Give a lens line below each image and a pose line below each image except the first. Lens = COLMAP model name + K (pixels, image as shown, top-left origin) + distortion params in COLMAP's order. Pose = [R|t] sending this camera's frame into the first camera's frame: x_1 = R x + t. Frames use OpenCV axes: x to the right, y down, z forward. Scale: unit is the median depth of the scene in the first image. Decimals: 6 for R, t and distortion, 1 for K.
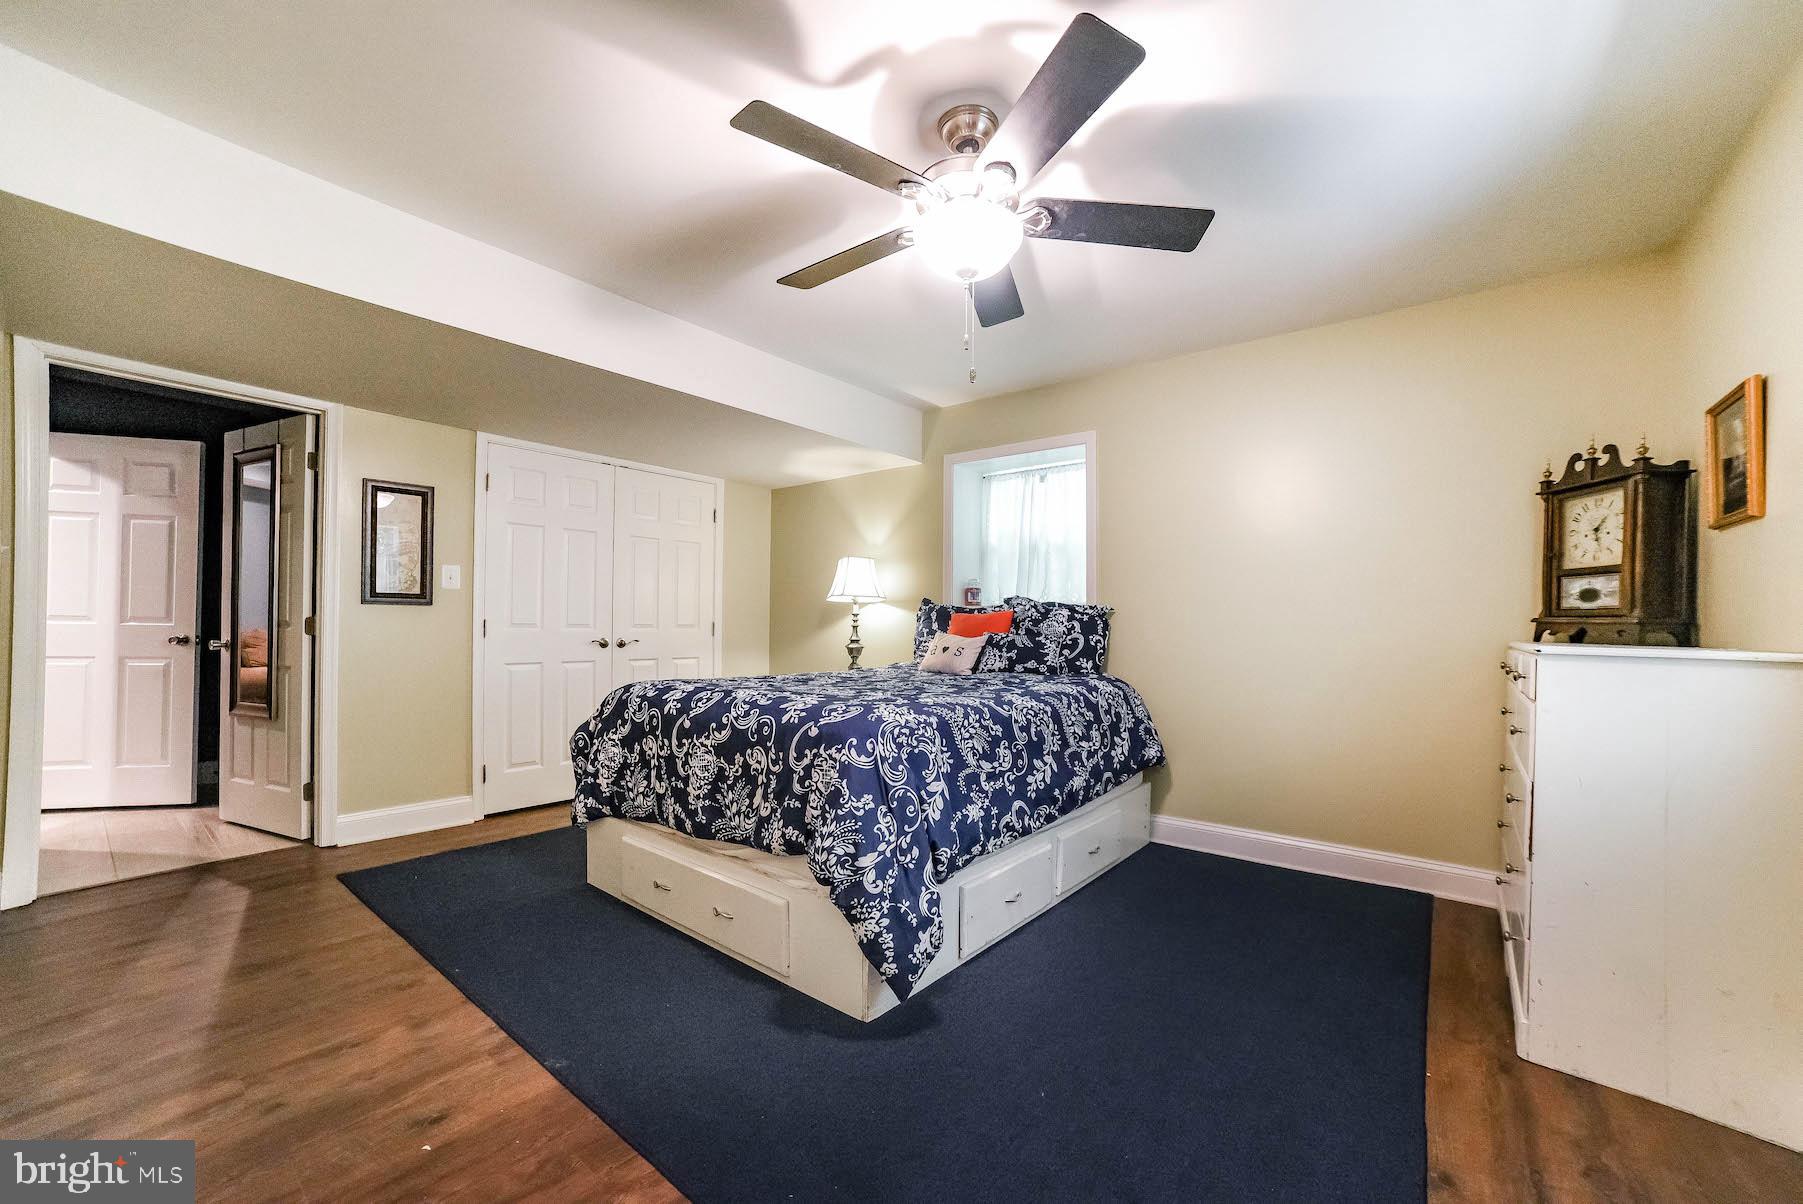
lens RADIAL K [[720.5, 0, 900.2], [0, 720.5, 617.4], [0, 0, 1]] dist [-0.085905, 0.036944]
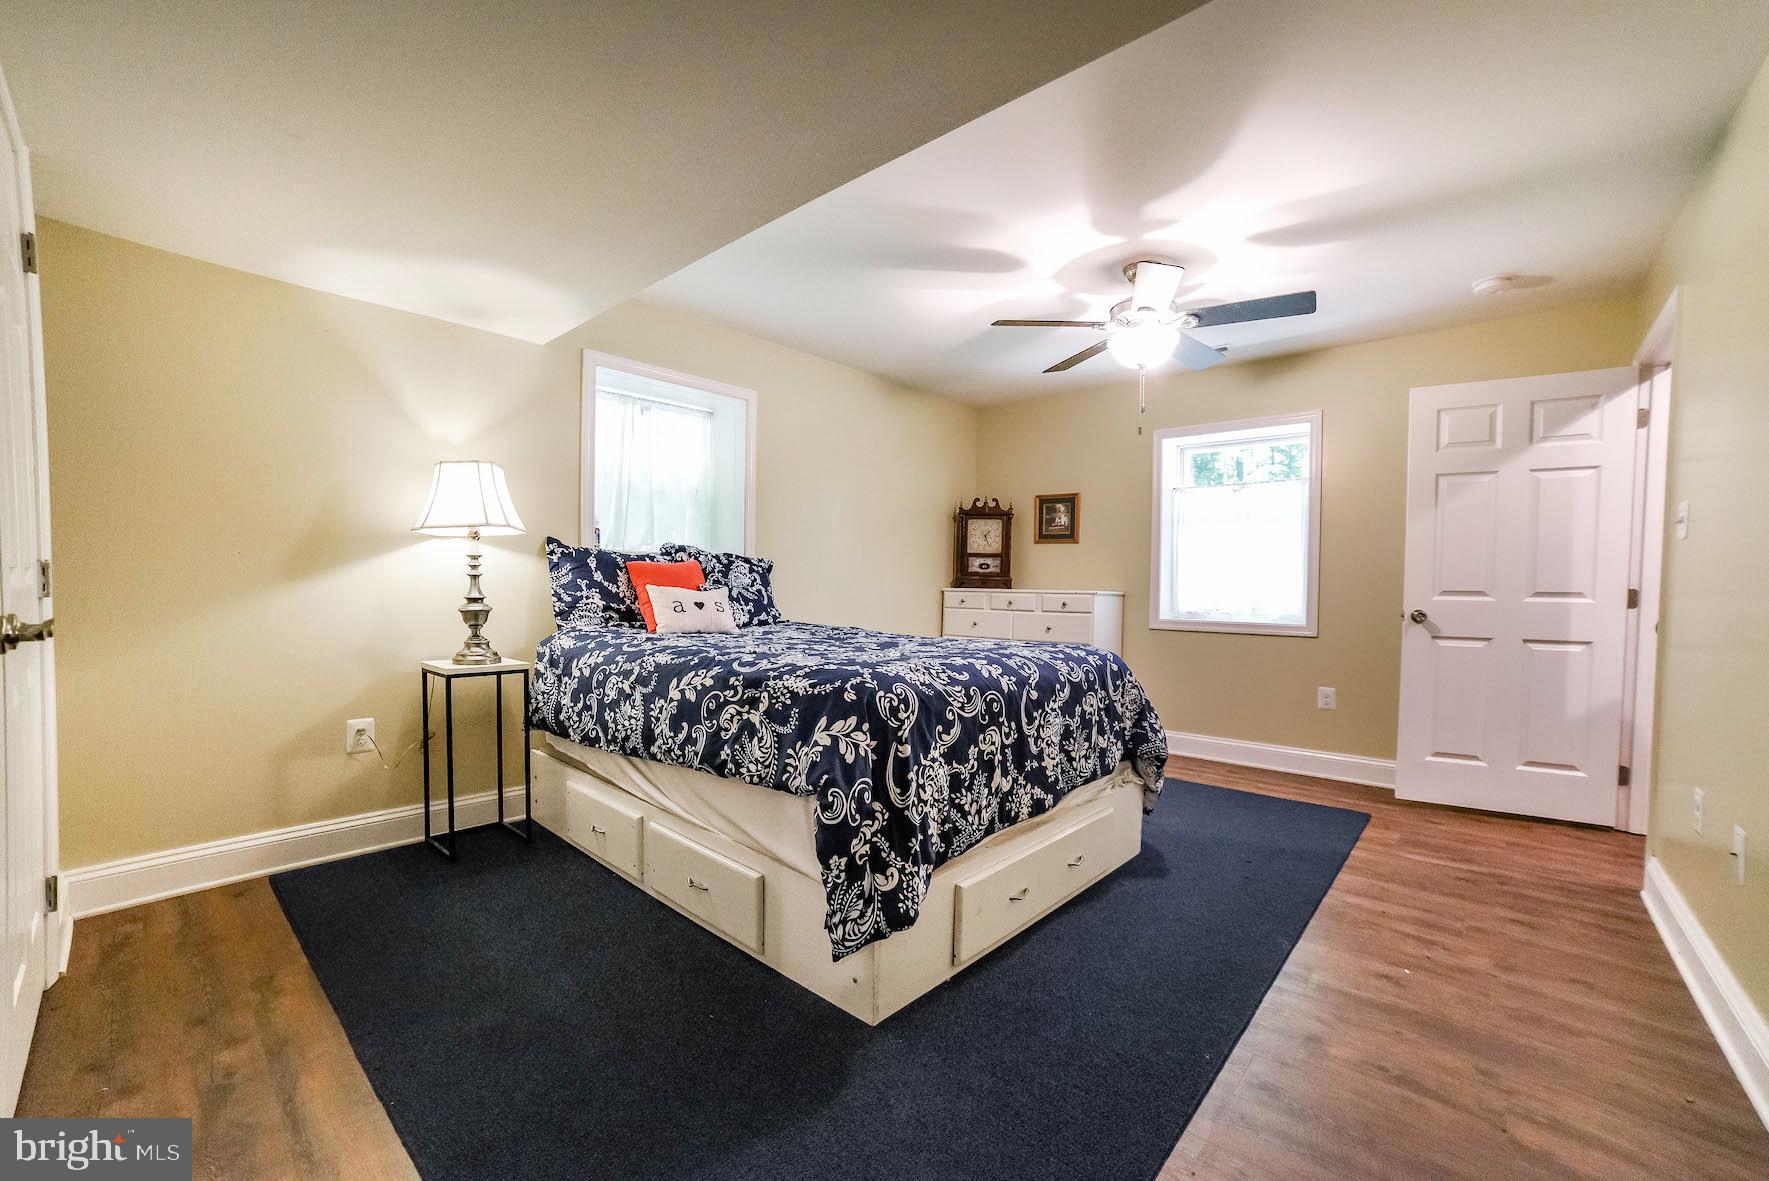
lens RADIAL K [[719.9, 0, 891.0], [0, 719.9, 605.3], [0, 0, 1]] dist [-0.092123, 0.039715]
pose [[0.038333, -0.038396, 0.998527, -1.182397], [-0.027248, 0.998850, 0.039454, 0.007967], [-0.998893, -0.028720, 0.037243, 1.141509]]
